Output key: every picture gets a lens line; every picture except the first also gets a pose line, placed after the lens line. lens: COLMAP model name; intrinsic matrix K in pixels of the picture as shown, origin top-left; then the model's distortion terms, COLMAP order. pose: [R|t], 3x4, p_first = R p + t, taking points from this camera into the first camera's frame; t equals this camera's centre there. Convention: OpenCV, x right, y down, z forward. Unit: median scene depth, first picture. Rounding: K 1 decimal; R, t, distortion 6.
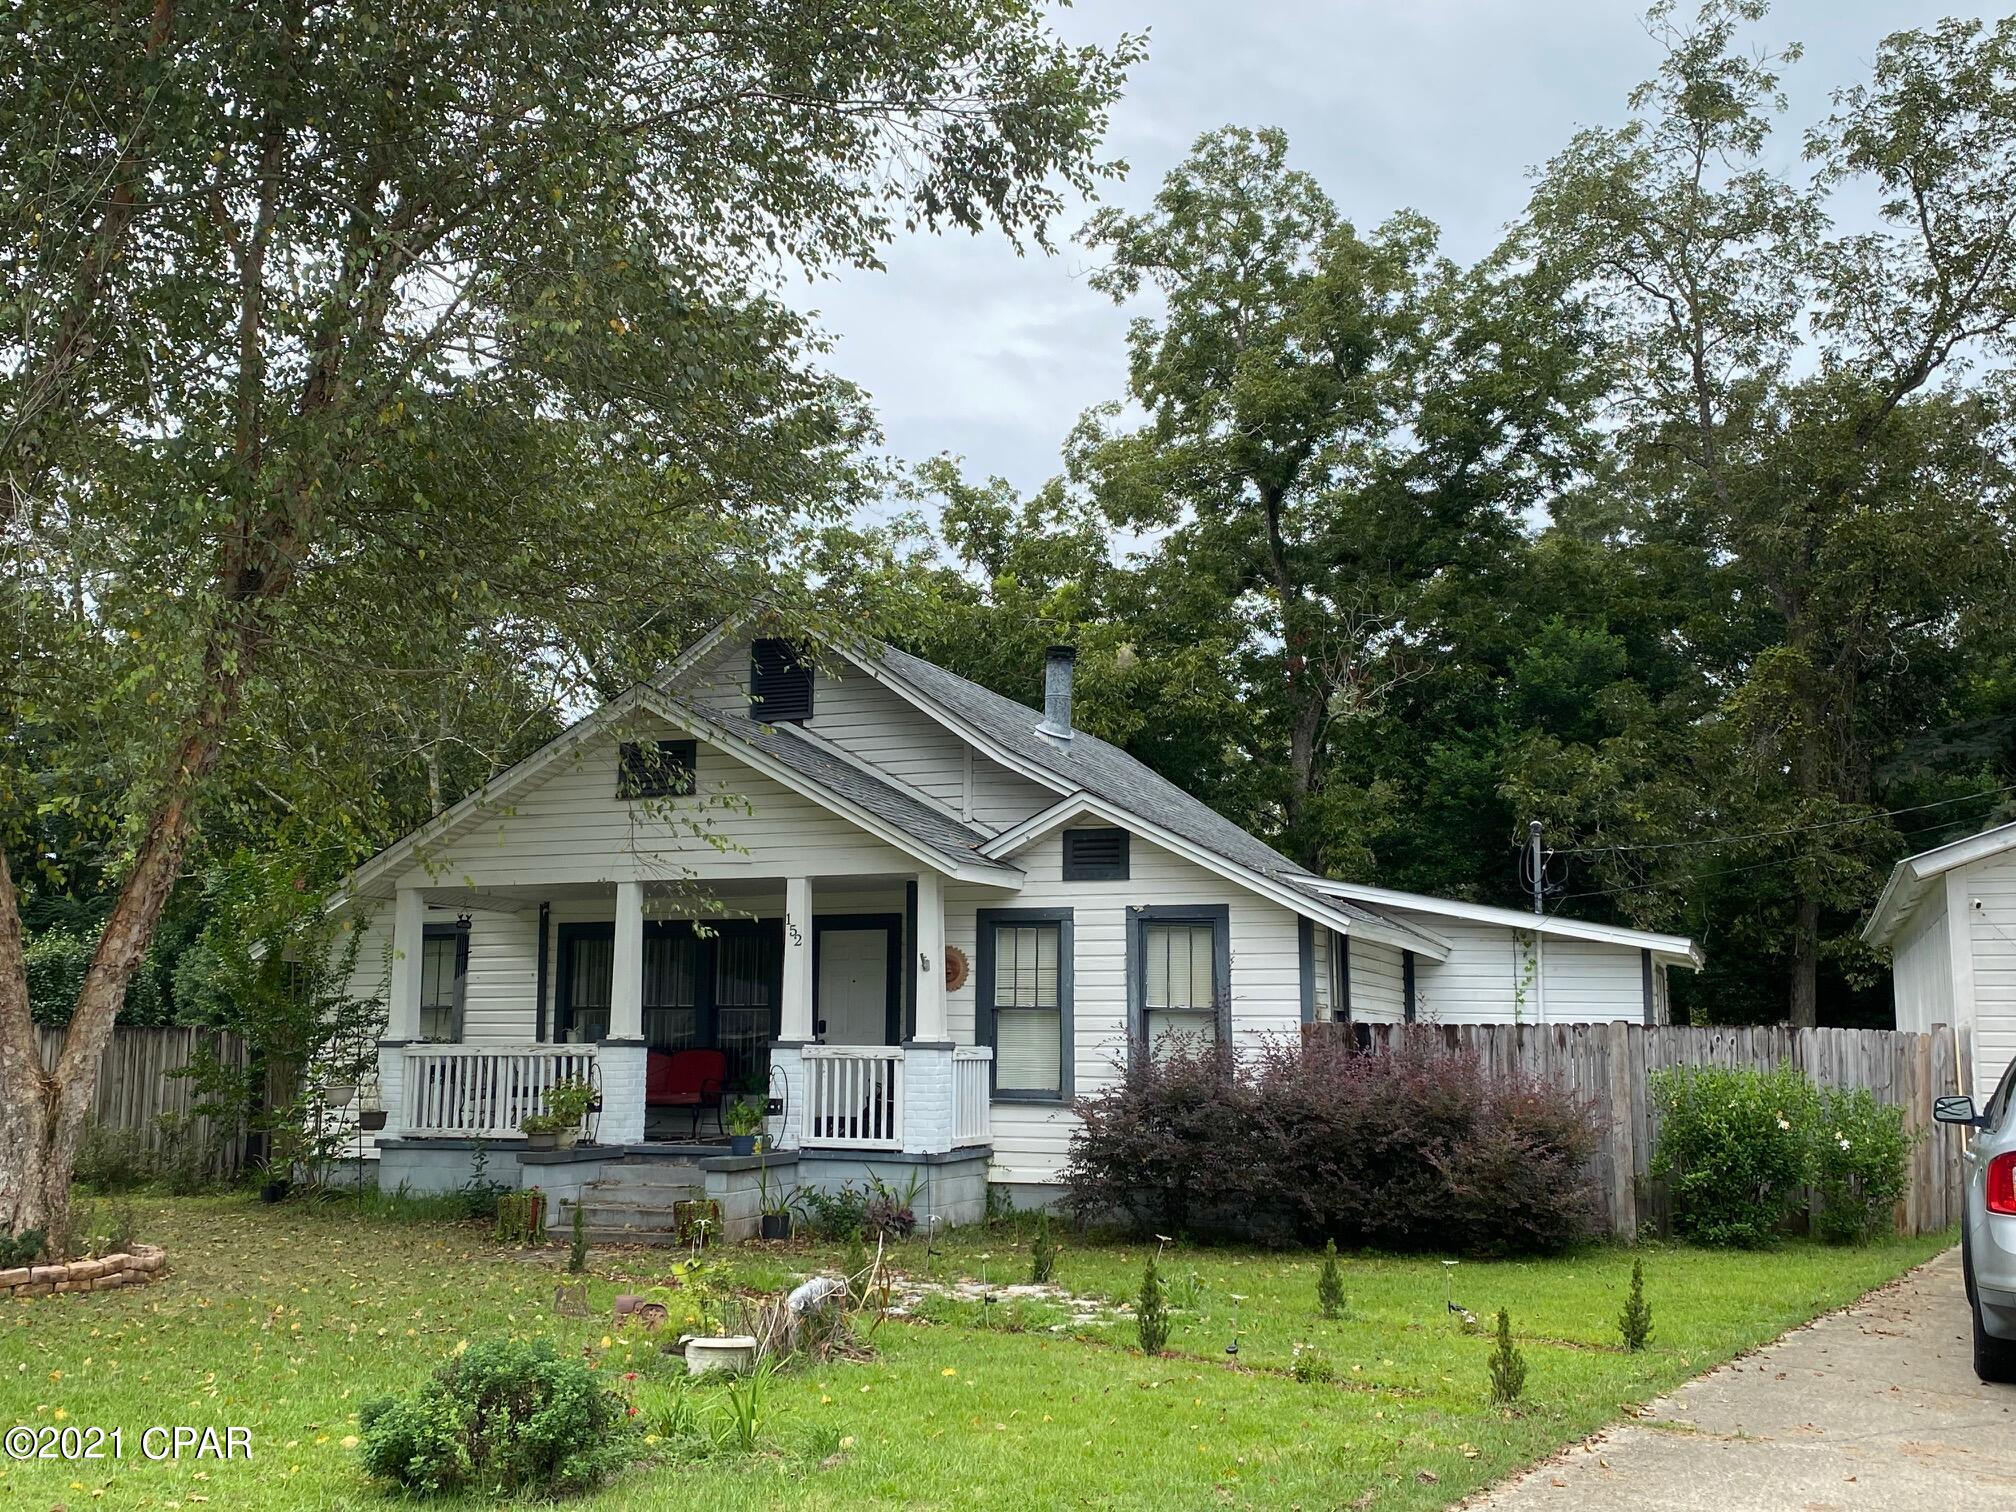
lens RADIAL K [[1977.1, 0, 1008.0], [0, 1977.1, 756.0], [0, 0, 1]] dist [-0.052221, -0.010689]
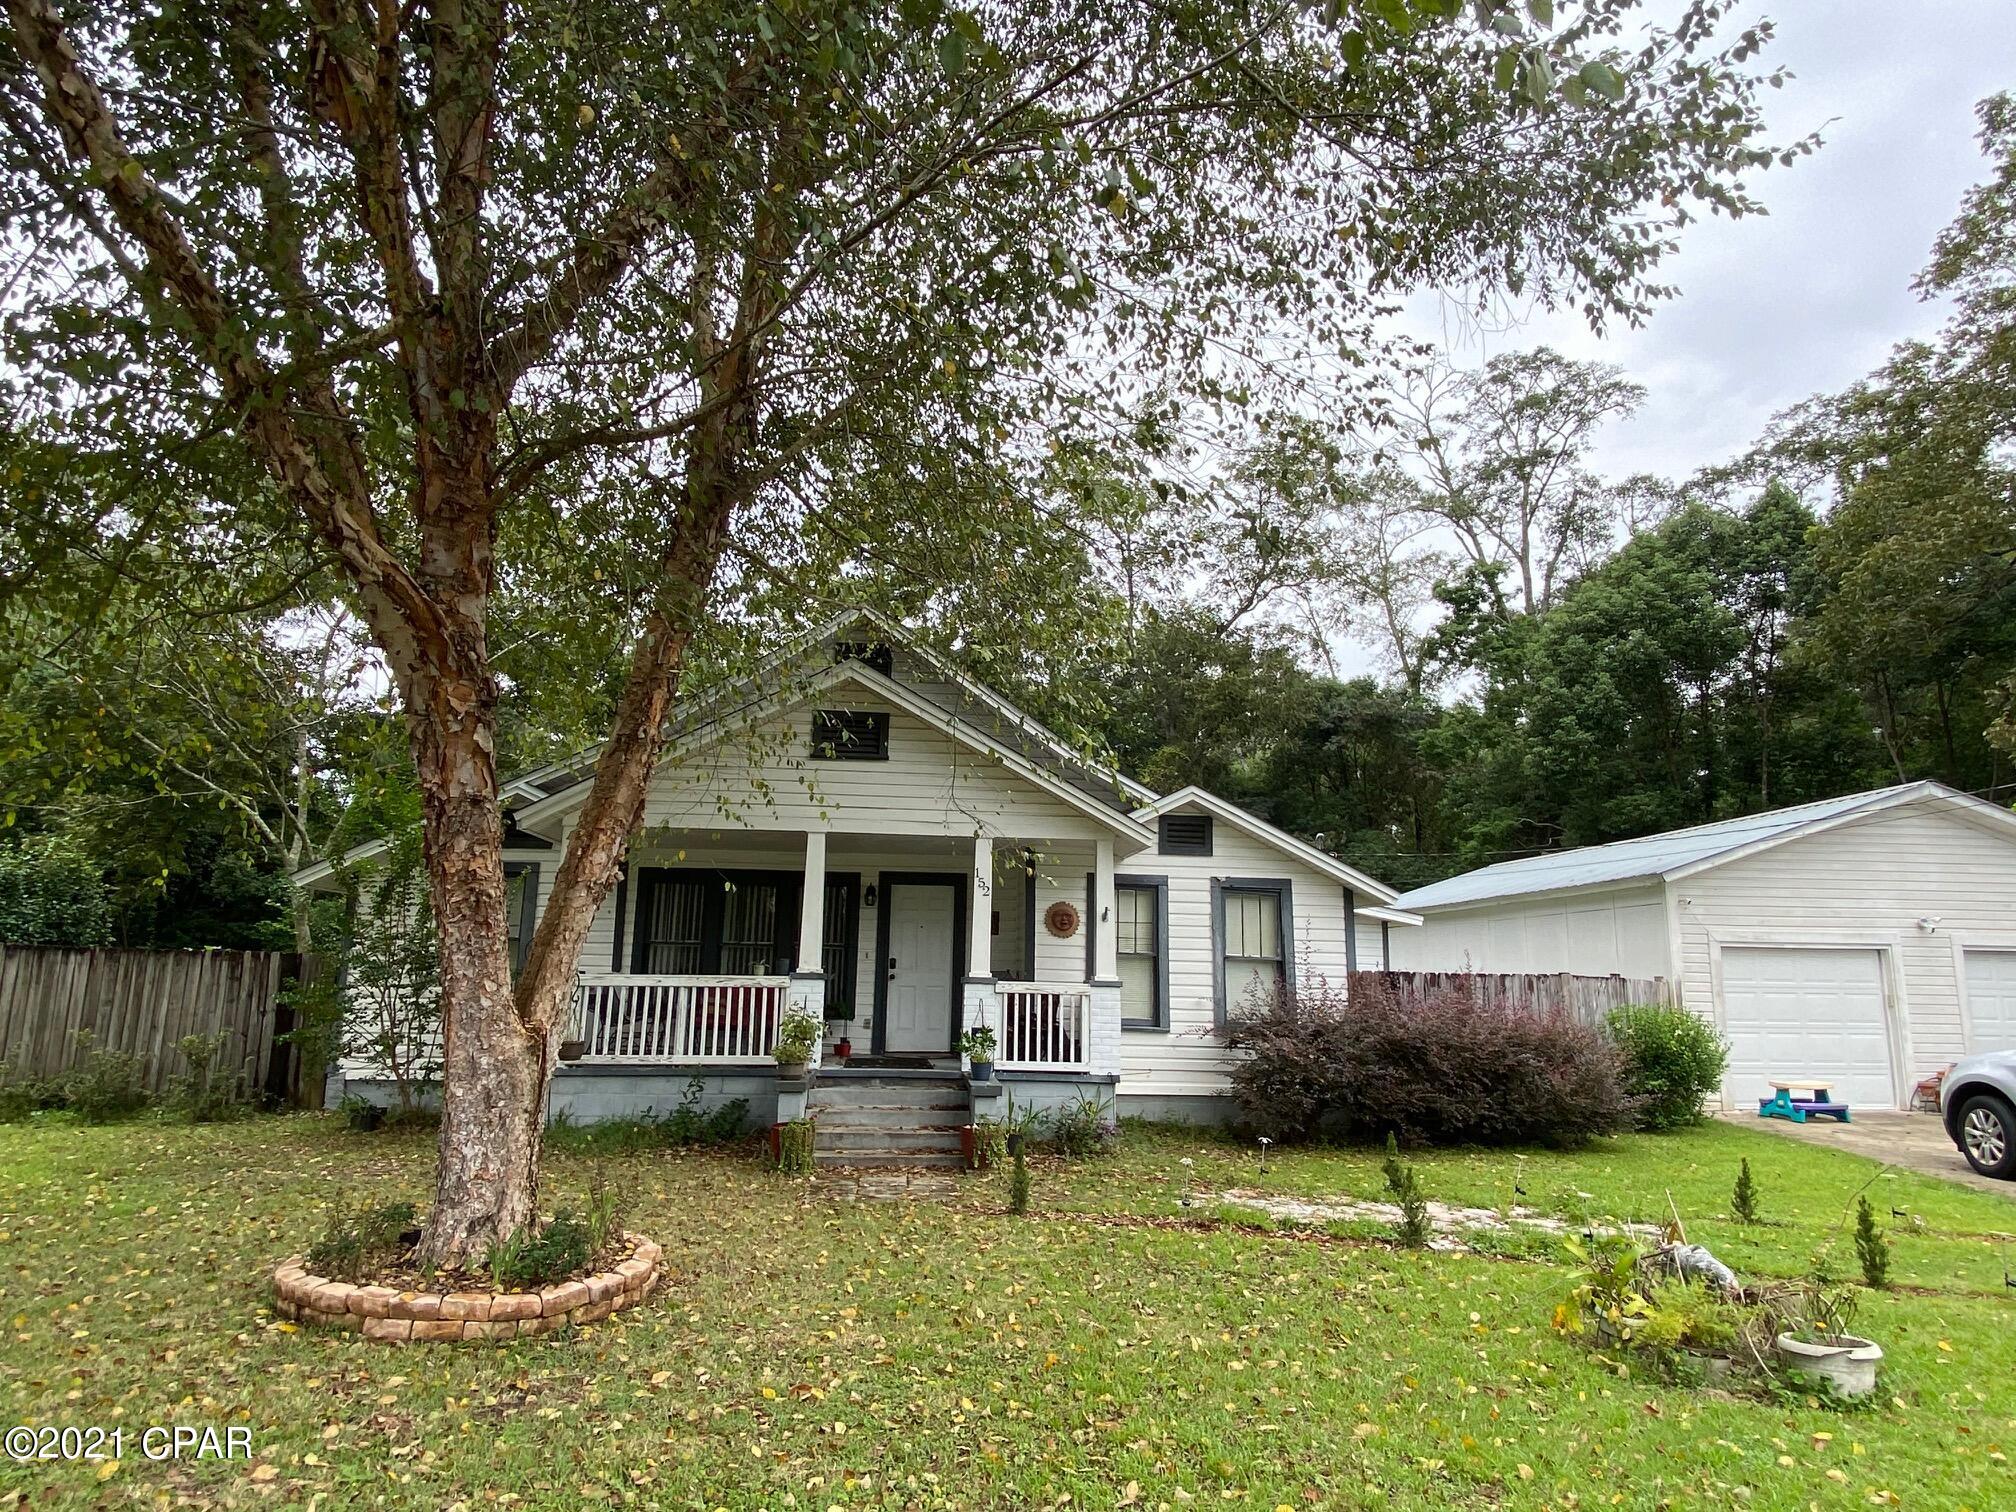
lens RADIAL K [[1154.5, 0, 1008.0], [0, 1154.5, 756.0], [0, 0, 1]] dist [-0.020190, -0.000022]
pose [[0.909025, 0.093172, 0.406192, -0.378647], [-0.075598, 0.995383, -0.059136, 0.052105], [-0.409826, 0.023049, 0.911872, 0.361414]]
